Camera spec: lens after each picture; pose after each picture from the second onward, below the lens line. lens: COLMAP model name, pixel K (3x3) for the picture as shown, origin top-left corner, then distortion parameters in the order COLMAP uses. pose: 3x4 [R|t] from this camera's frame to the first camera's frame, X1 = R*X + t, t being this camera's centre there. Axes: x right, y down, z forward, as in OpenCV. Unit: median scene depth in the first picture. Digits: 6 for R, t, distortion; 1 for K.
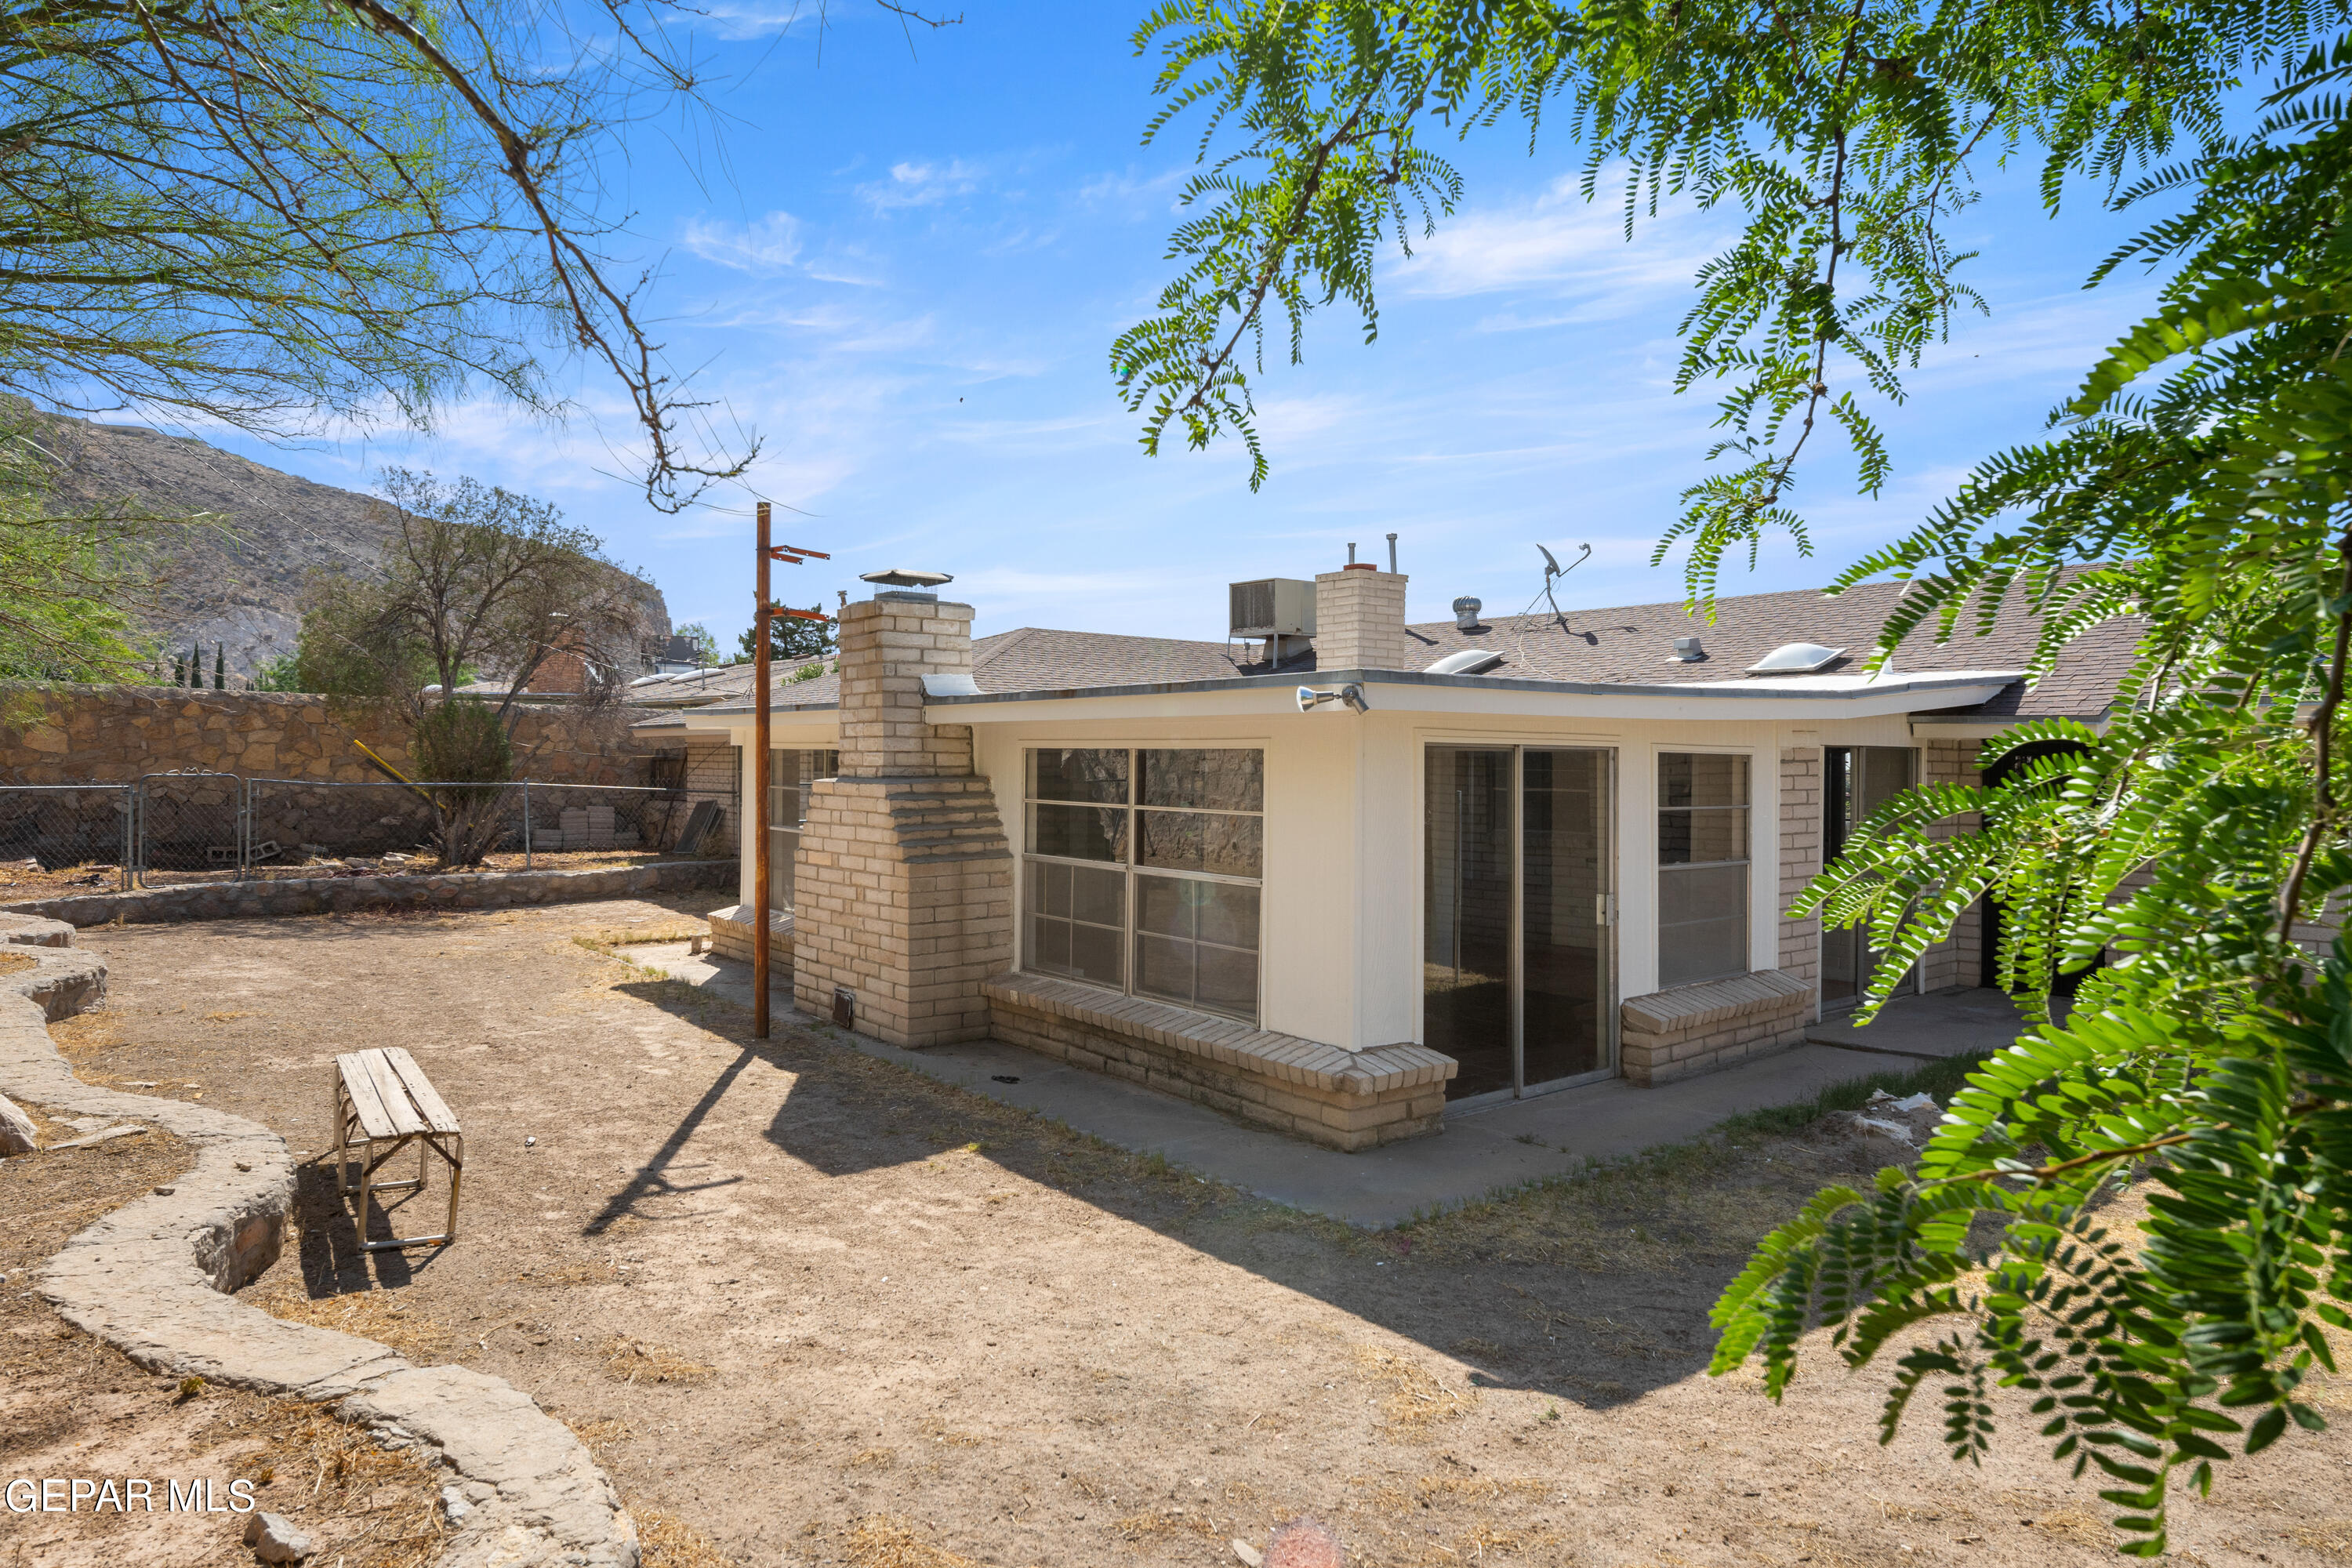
lens RADIAL K [[1352.9, 0, 1085.8], [0, 1352.9, 784.8], [0, 0, 1]] dist [-0.000801, -0.000534]
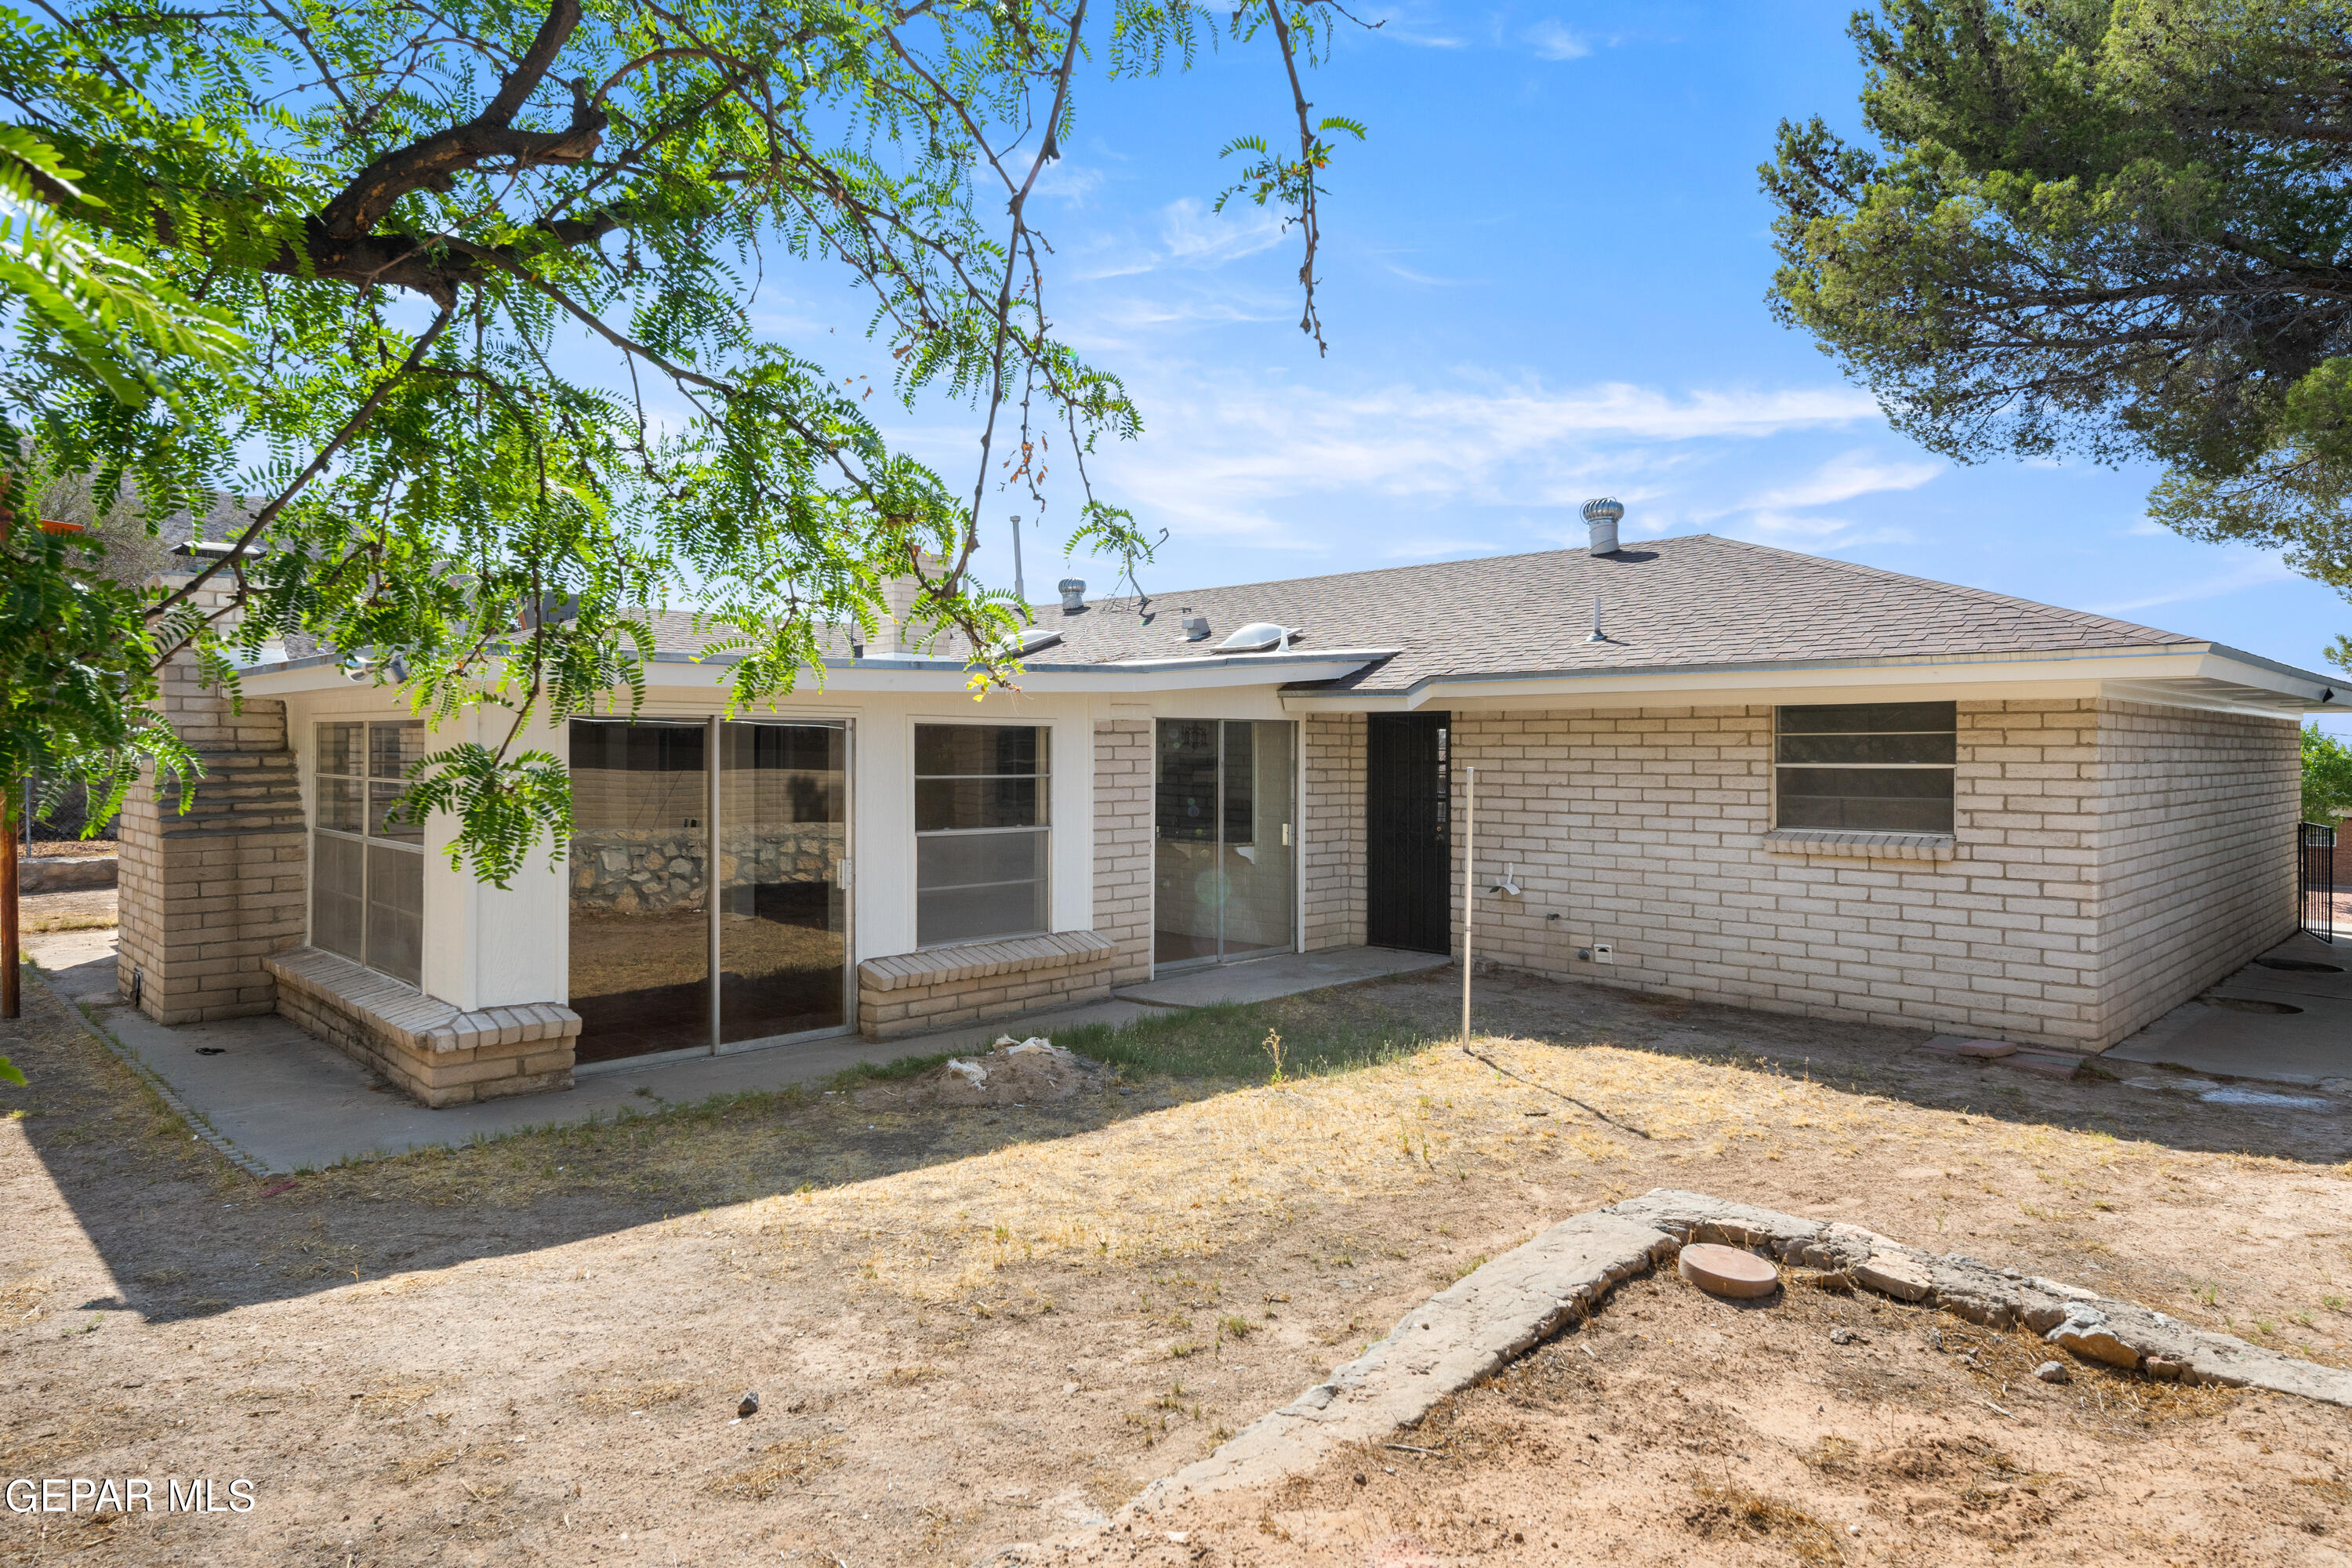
lens RADIAL K [[1381.0, 0, 1182.6], [0, 1381.0, 752.7], [0, 0, 1]] dist [0.000586, 0.002834]
pose [[0.995188, -0.005708, 0.097815, 0.520093], [0.007090, 0.999880, -0.013778, 0.014897], [-0.097725, 0.014405, 0.995109, -0.084975]]
